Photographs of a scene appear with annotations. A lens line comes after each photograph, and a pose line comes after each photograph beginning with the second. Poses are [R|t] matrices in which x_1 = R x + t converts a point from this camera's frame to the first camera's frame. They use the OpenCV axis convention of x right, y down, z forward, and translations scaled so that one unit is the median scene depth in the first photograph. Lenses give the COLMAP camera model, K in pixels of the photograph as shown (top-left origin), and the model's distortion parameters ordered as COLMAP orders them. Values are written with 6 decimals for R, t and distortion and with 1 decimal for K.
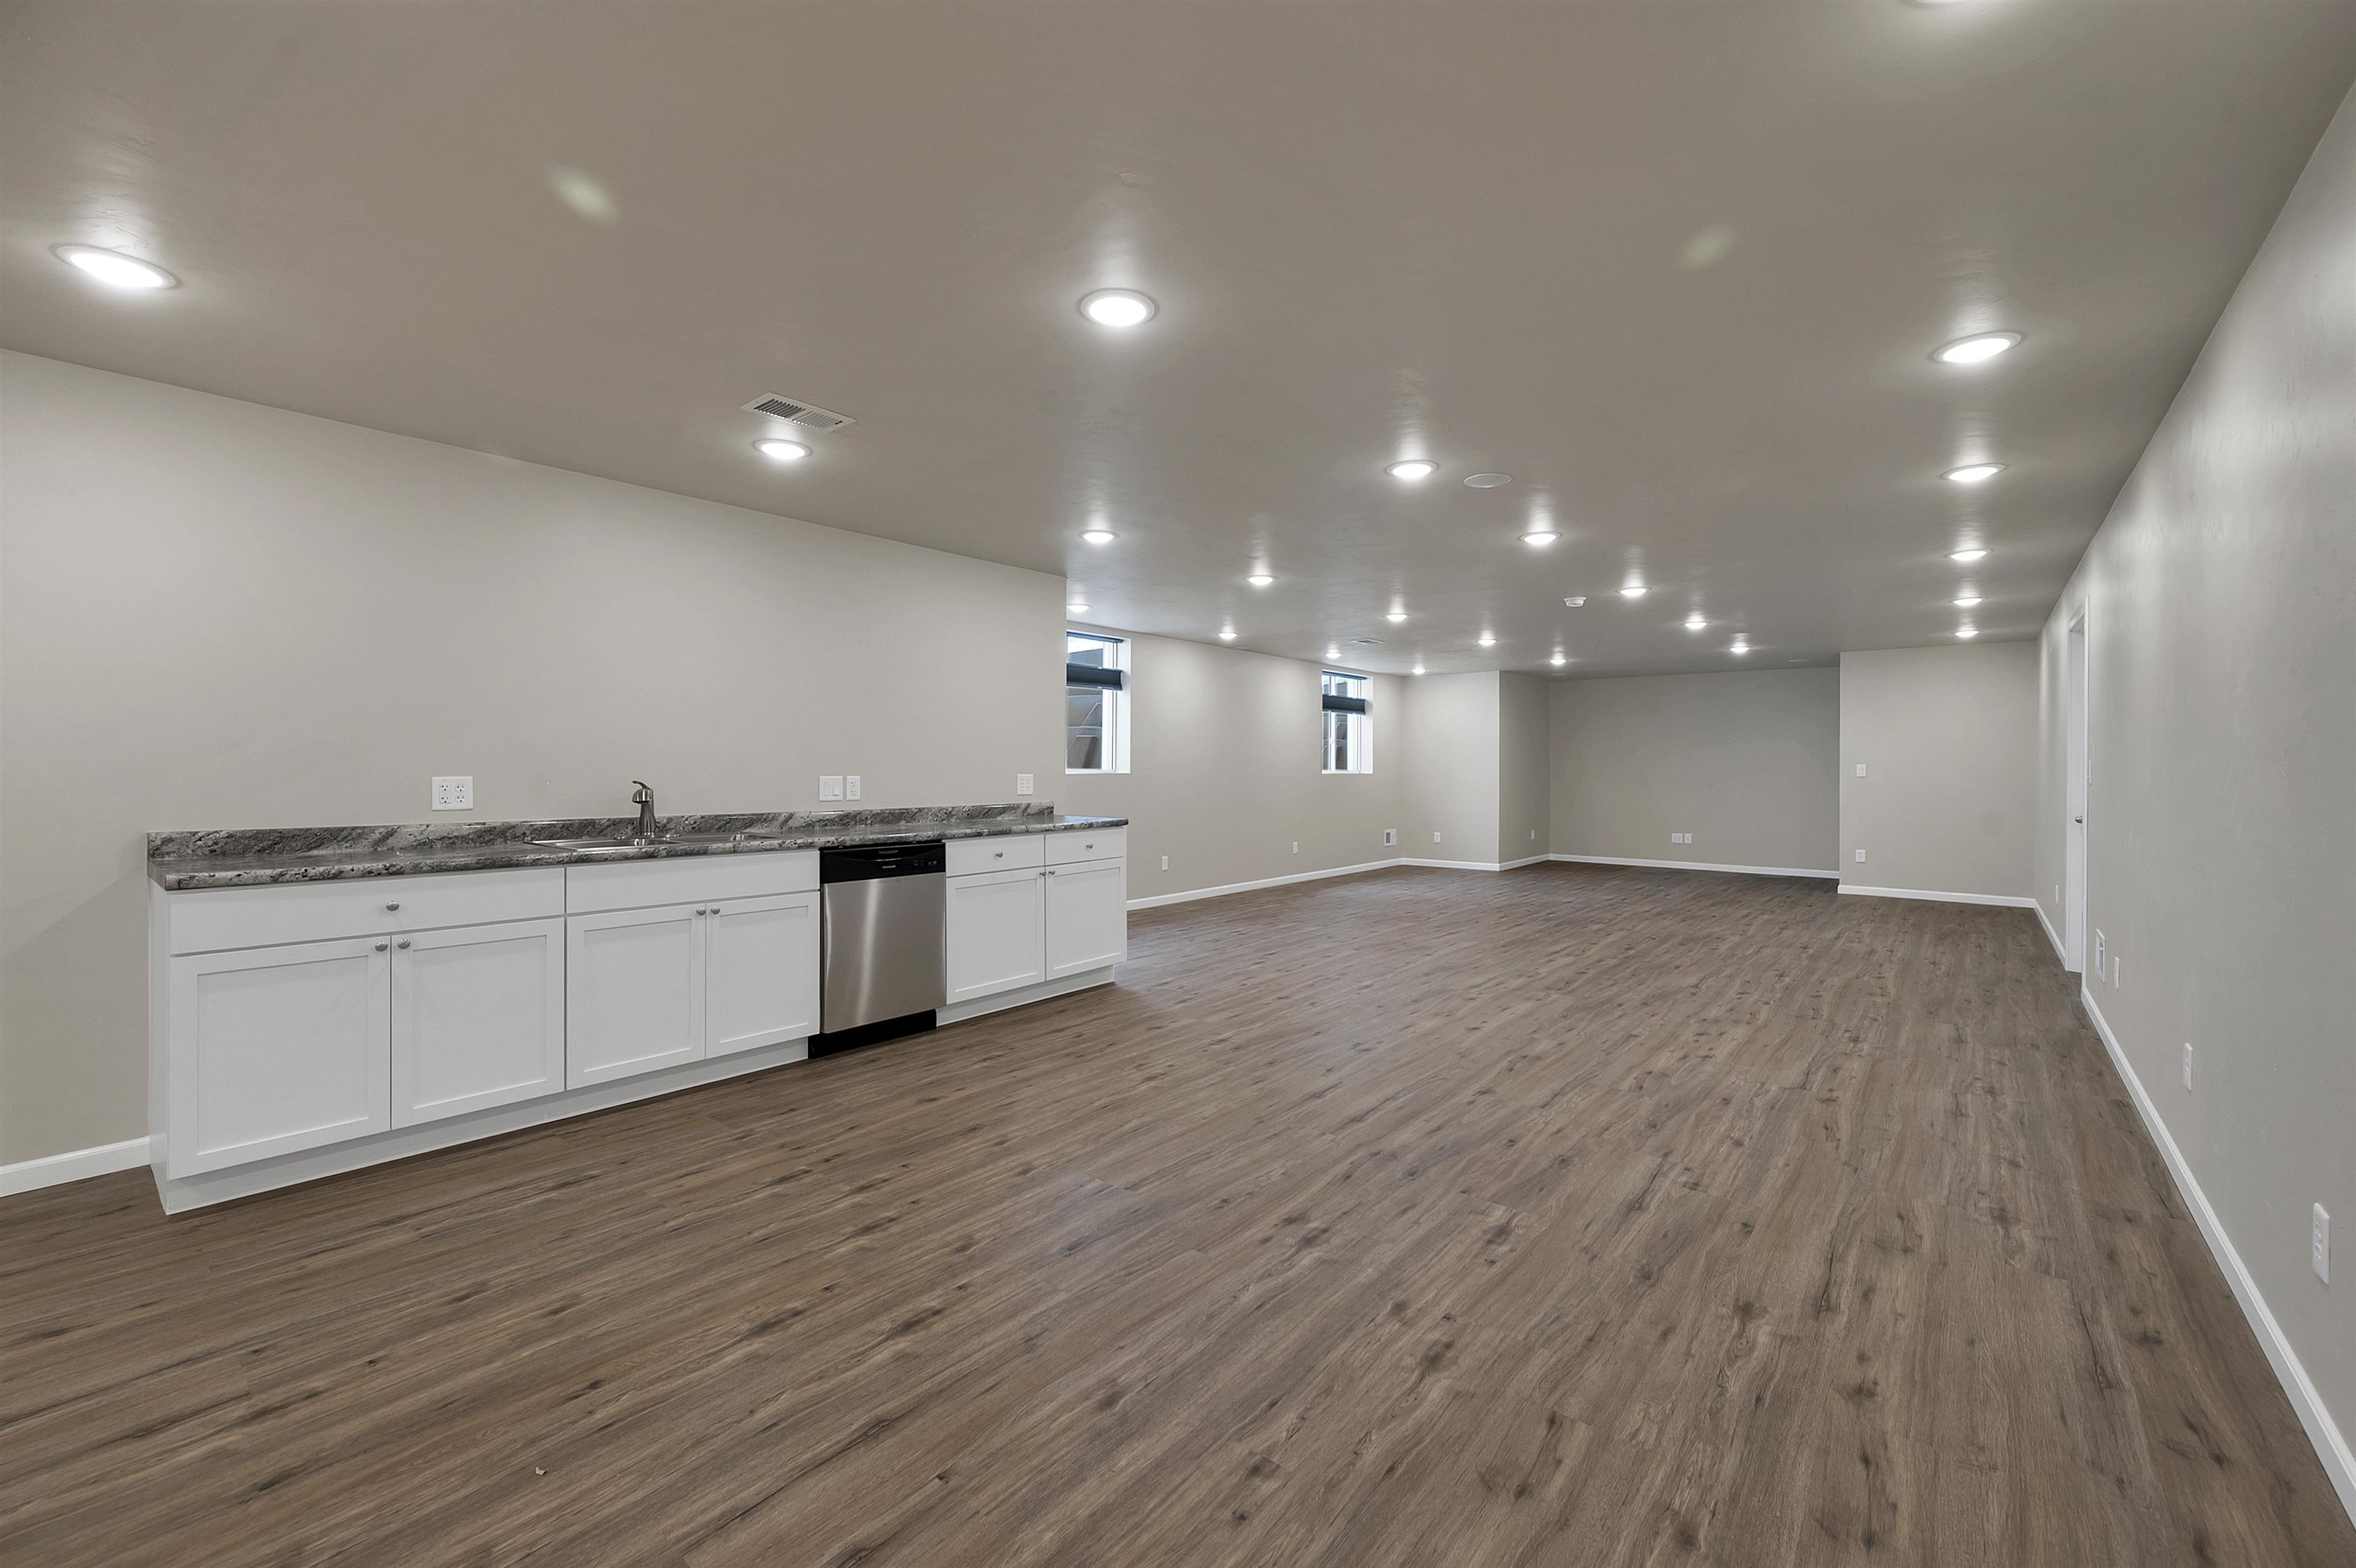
lens RADIAL K [[951.6, 0, 1180.2], [0, 951.6, 780.4], [0, 0, 1]] dist [-0.001926, 0.000634]
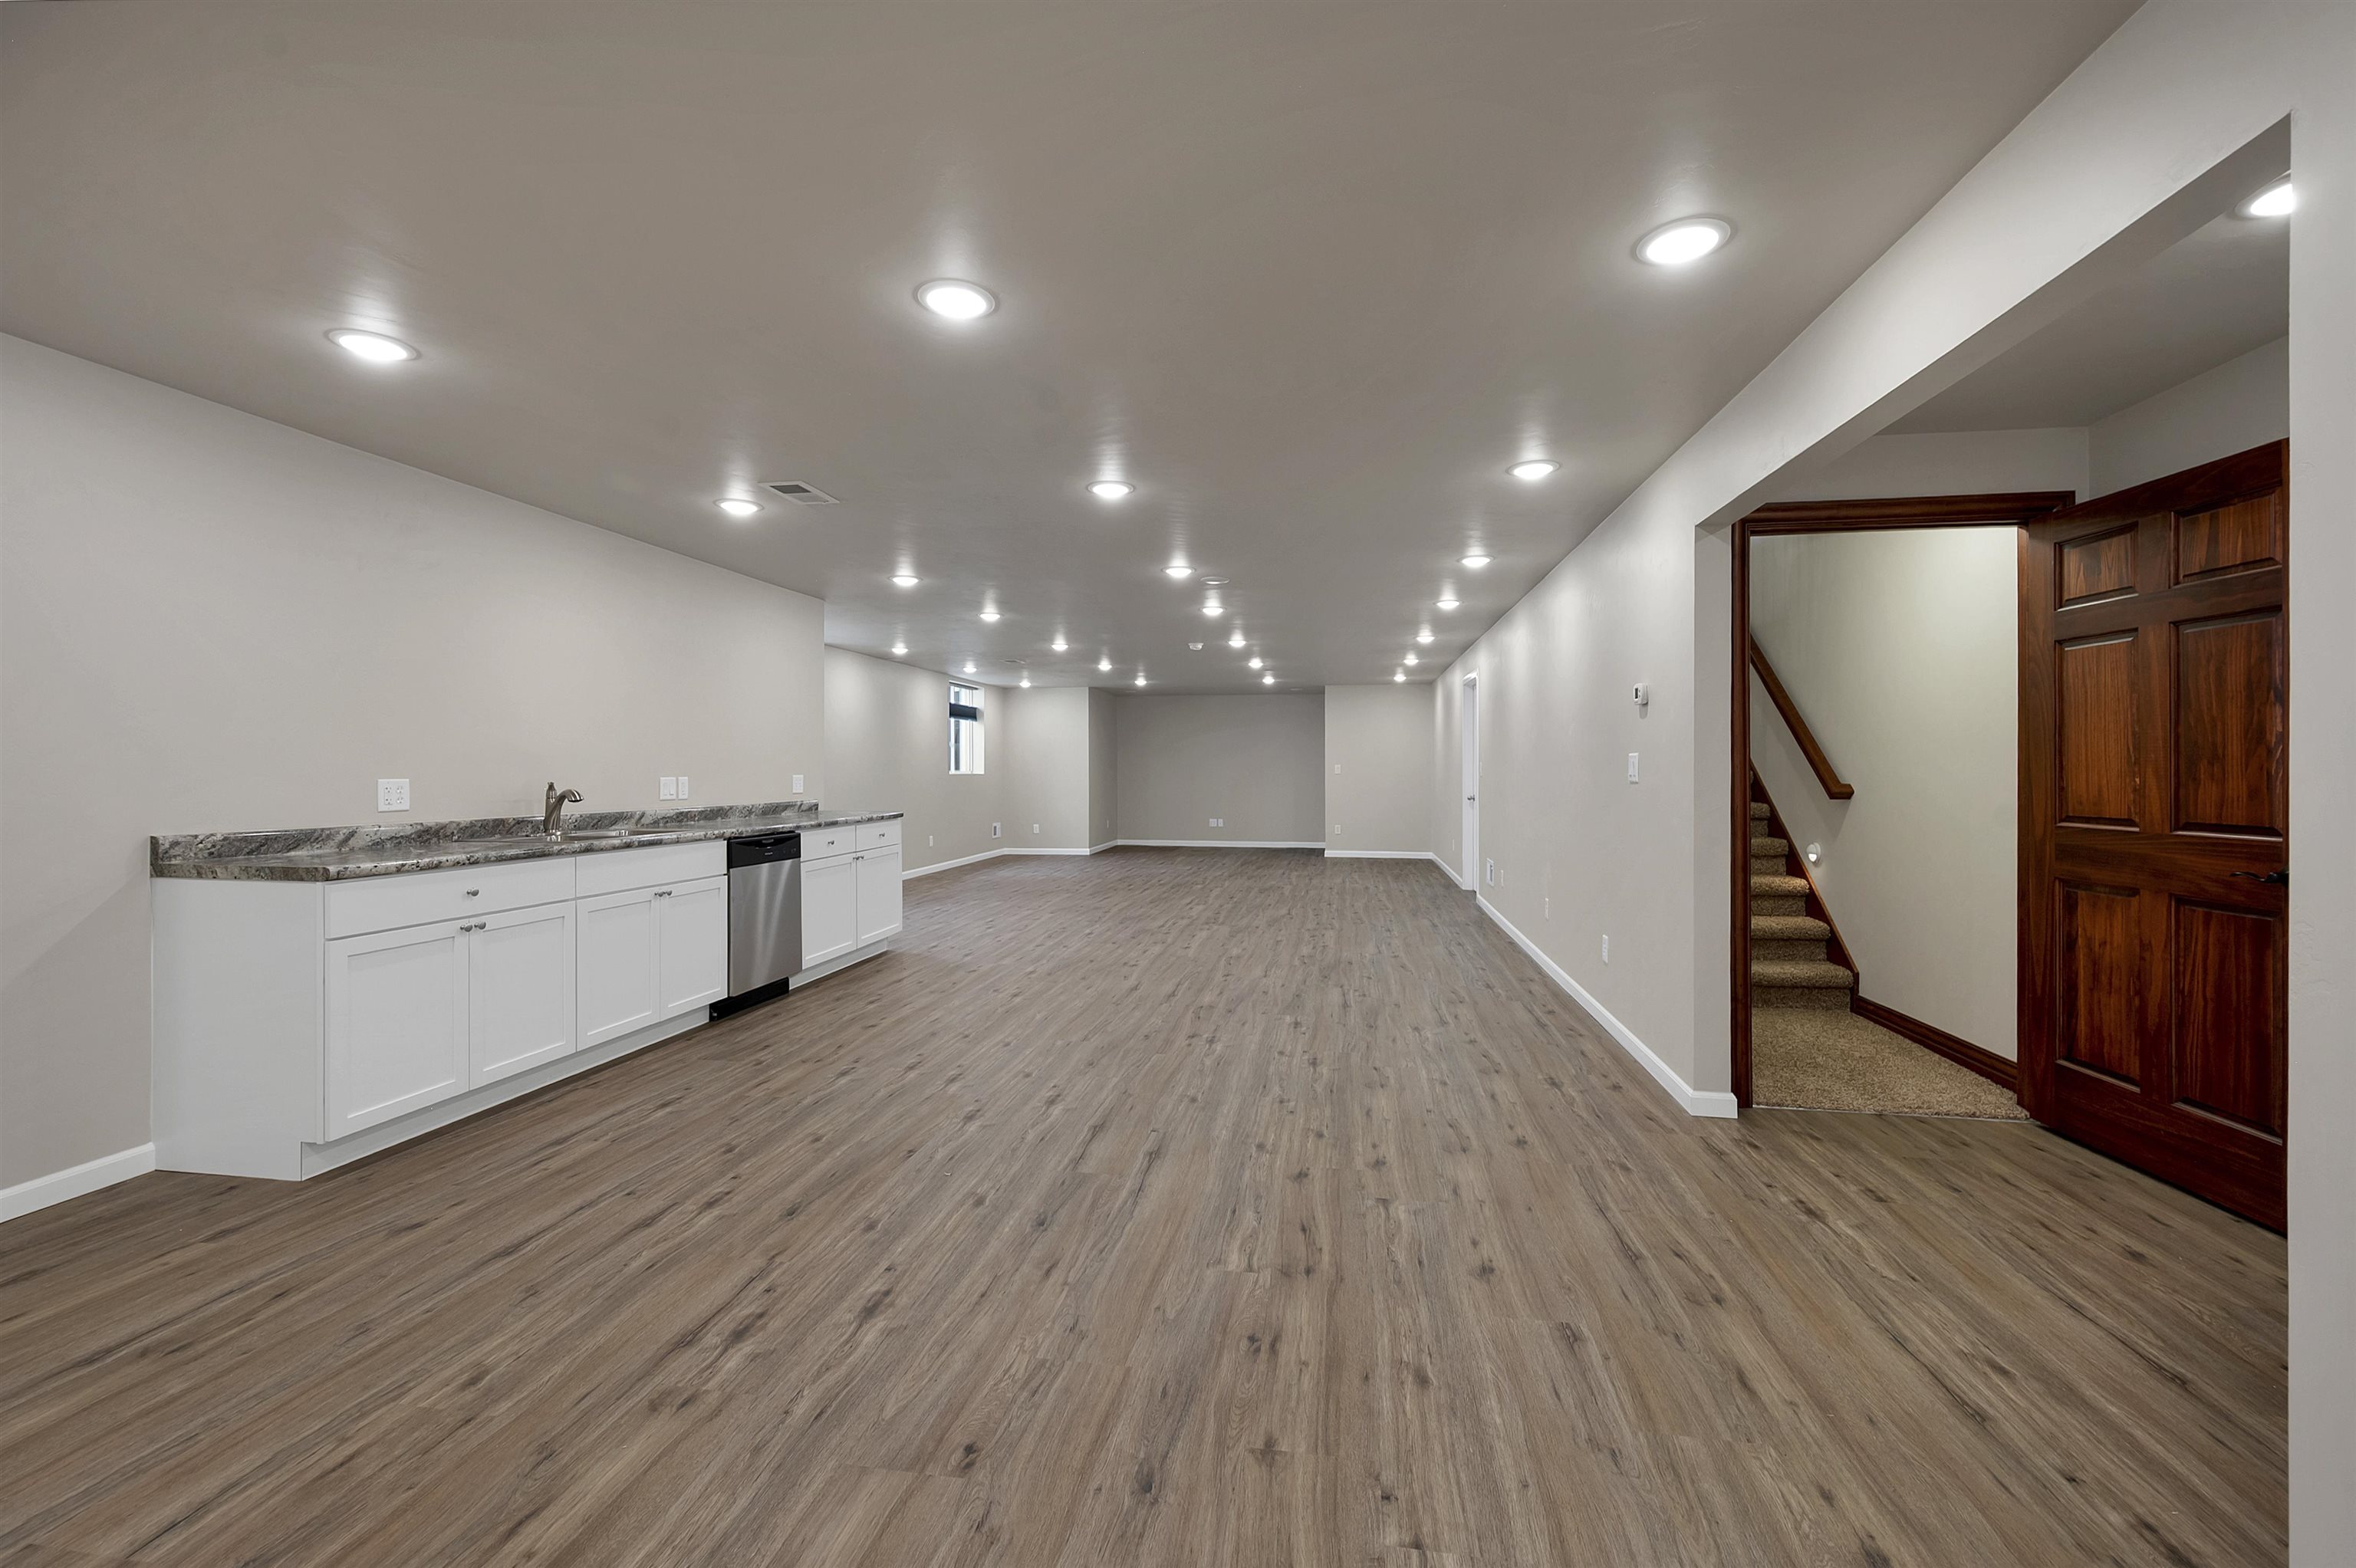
lens RADIAL K [[980.7, 0, 1180.4], [0, 980.7, 766.6], [0, 0, 1]] dist [-0.003723, -0.000136]
pose [[0.863160, -0.002463, 0.504925, -0.439243], [0.010373, 0.999864, -0.012855, 0.003762], [-0.504825, 0.016333, 0.863067, -0.280735]]
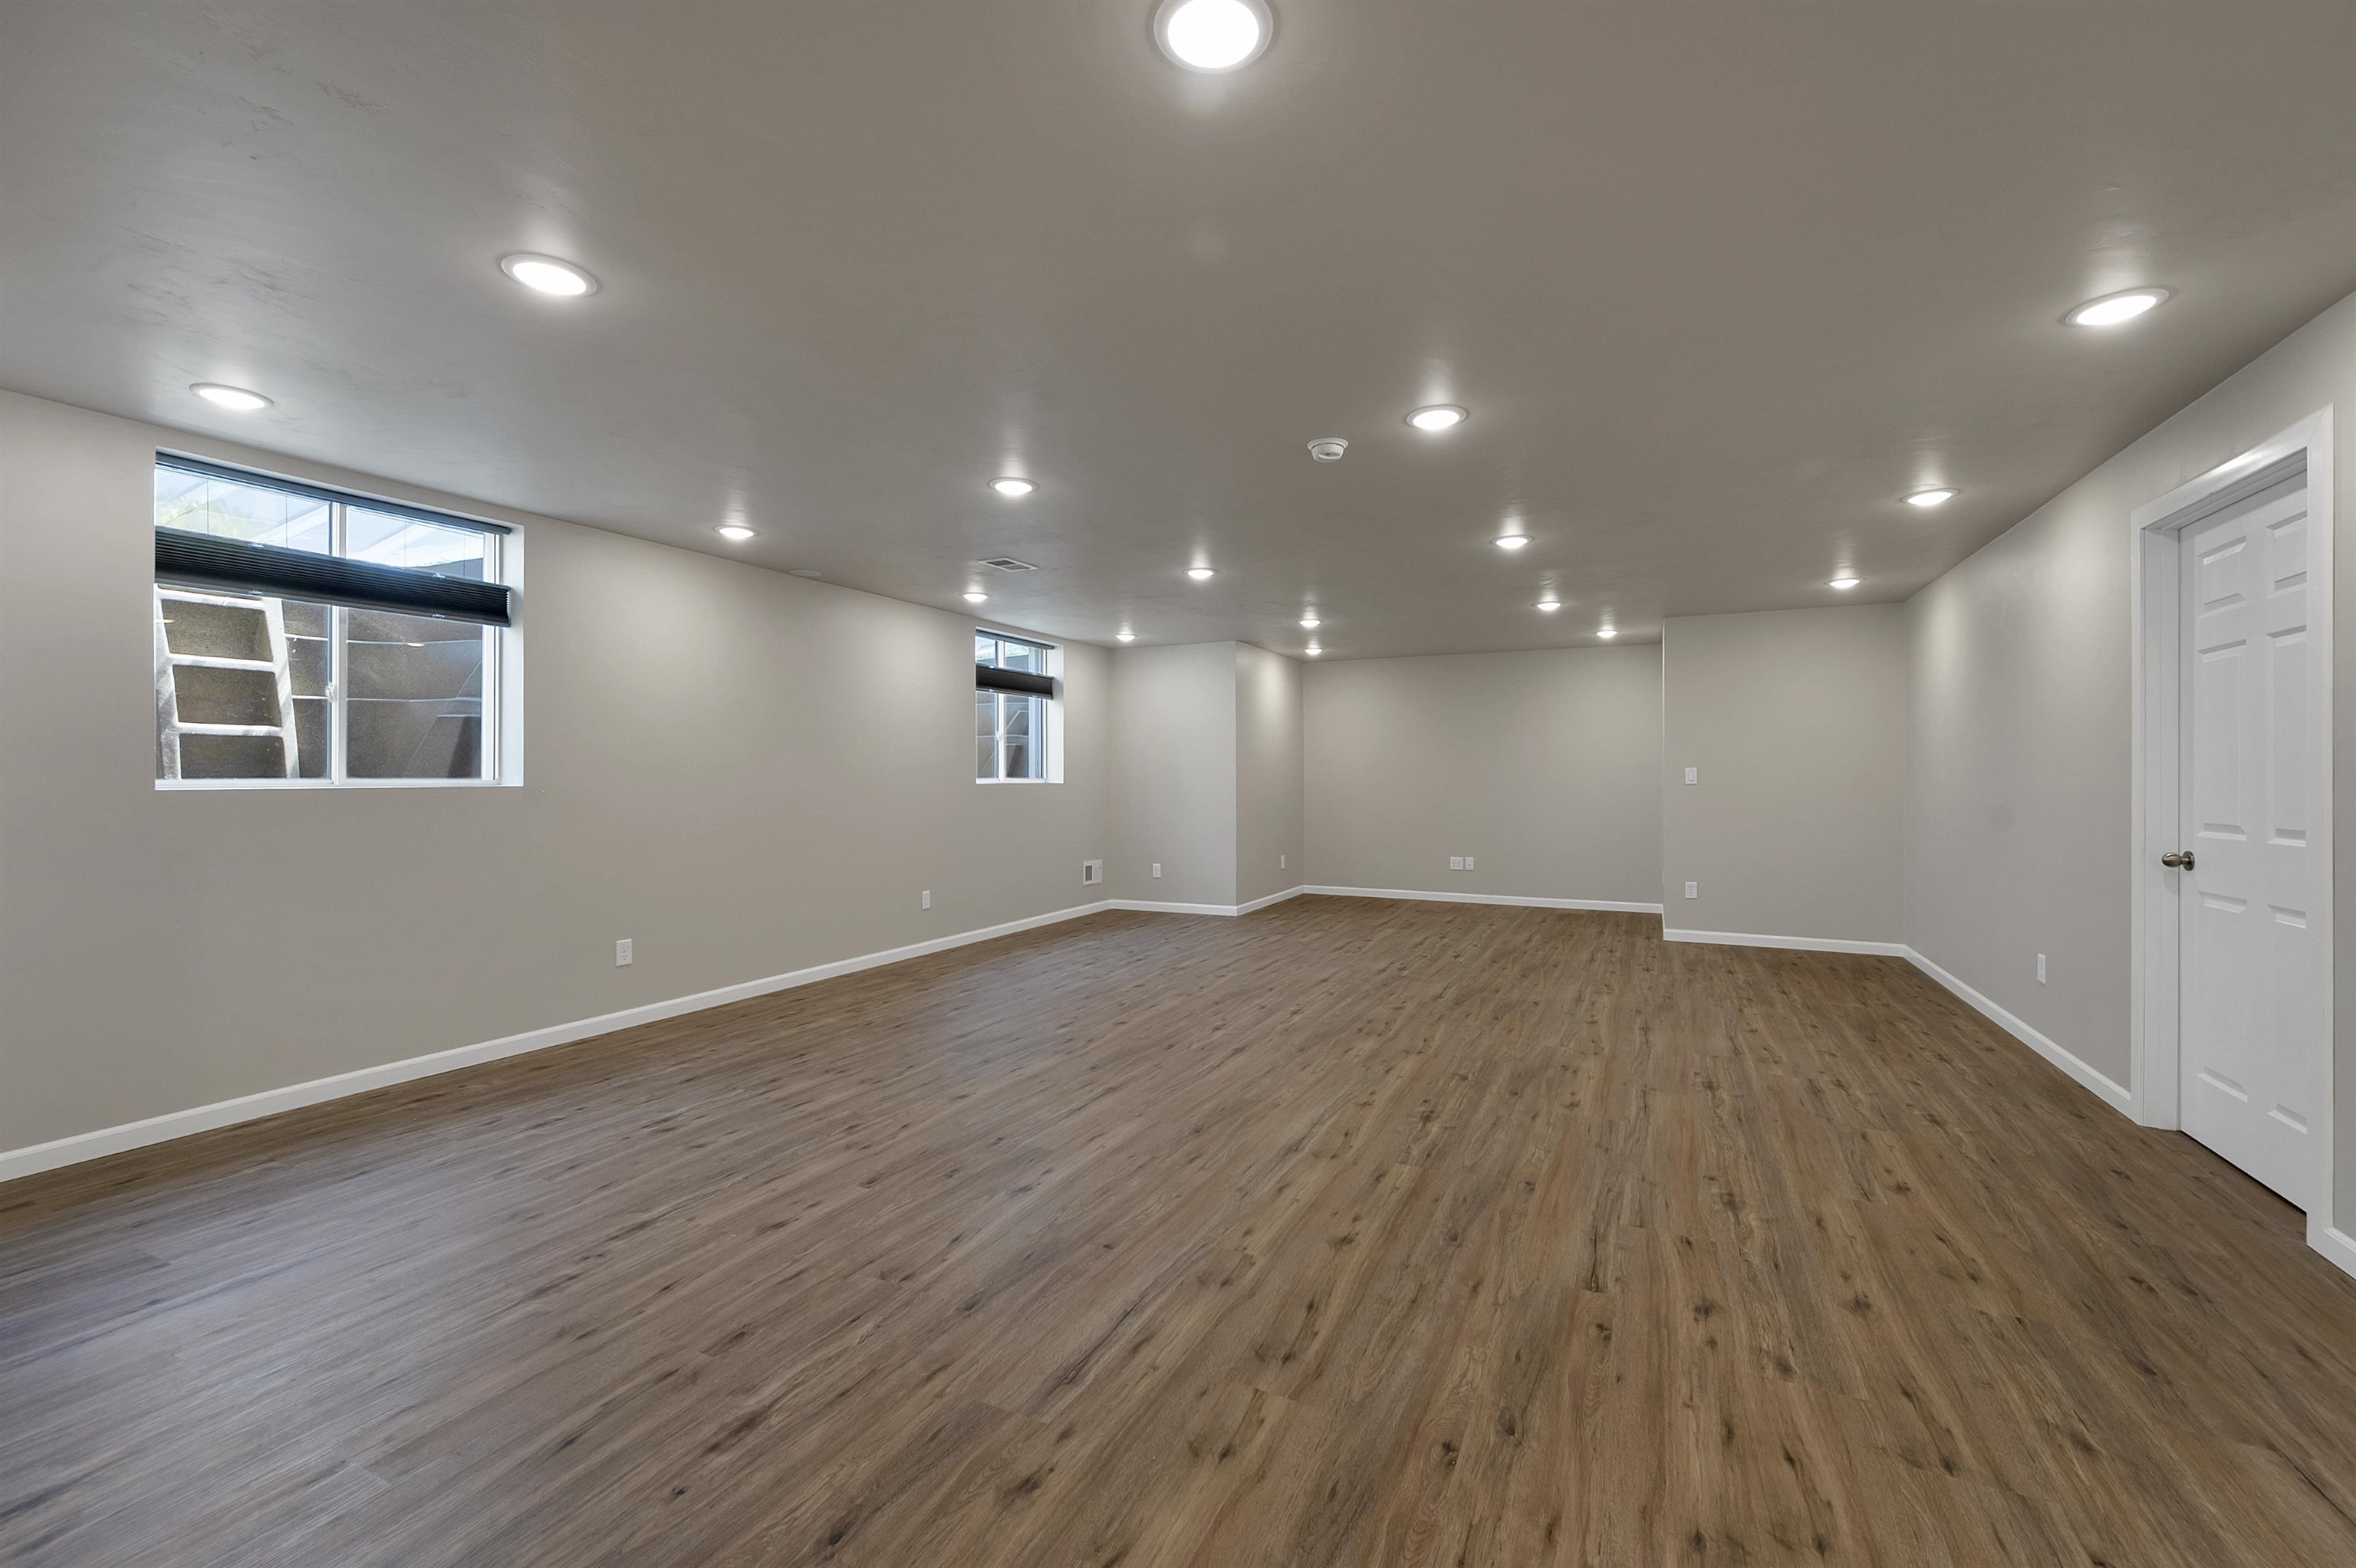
lens RADIAL K [[954.5, 0, 1178.2], [0, 954.5, 773.1], [0, 0, 1]] dist [-0.001773, 0.000328]
pose [[0.972824, -0.003622, 0.231517, 0.291571], [0.007180, 0.999869, -0.014528, -0.008883], [-0.231433, 0.015796, 0.972722, 0.712061]]
